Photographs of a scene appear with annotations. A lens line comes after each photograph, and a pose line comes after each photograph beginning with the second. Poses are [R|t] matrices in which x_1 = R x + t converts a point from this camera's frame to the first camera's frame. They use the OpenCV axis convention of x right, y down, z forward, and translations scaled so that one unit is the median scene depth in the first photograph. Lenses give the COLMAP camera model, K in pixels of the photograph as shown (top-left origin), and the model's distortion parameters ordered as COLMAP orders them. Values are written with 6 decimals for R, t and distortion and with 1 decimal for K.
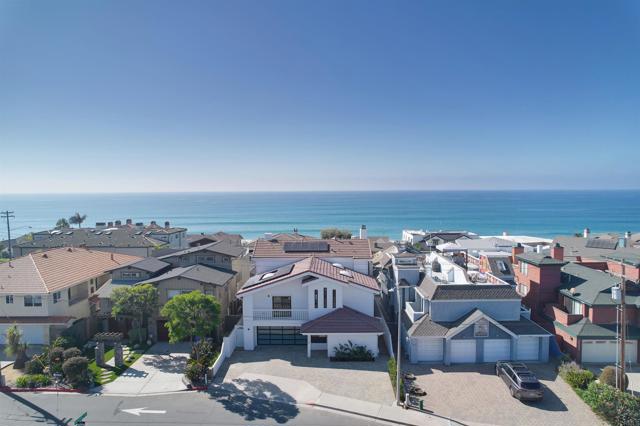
lens RADIAL K [[401.4, 0, 320.0], [0, 401.4, 213.0], [0, 0, 1]] dist [-0.088421, 0.080278]
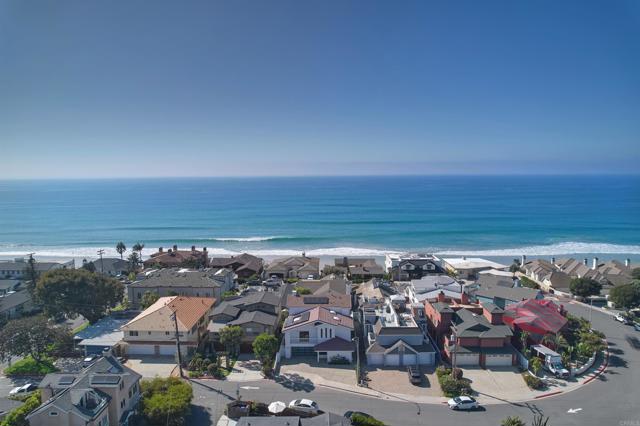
lens RADIAL K [[401.4, 0, 320.0], [0, 401.4, 213.0], [0, 0, 1]] dist [-0.088421, 0.080278]
pose [[0.999995, -0.000976, -0.002864, -0.011914], [0.001094, 0.999134, 0.041595, -0.496030], [0.002821, -0.041598, 0.999130, -1.024917]]
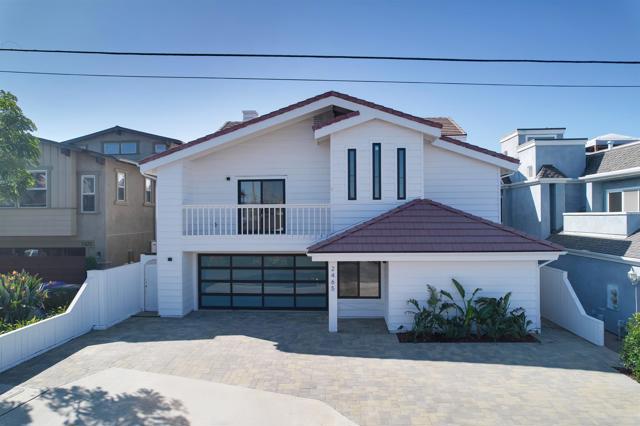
lens RADIAL K [[401.4, 0, 320.0], [0, 401.4, 213.0], [0, 0, 1]] dist [-0.088421, 0.080278]
pose [[0.999006, -0.003035, -0.044474, -0.023635], [0.000068, 0.997782, -0.066567, 0.288117], [0.044577, 0.066498, 0.996790, 0.664670]]
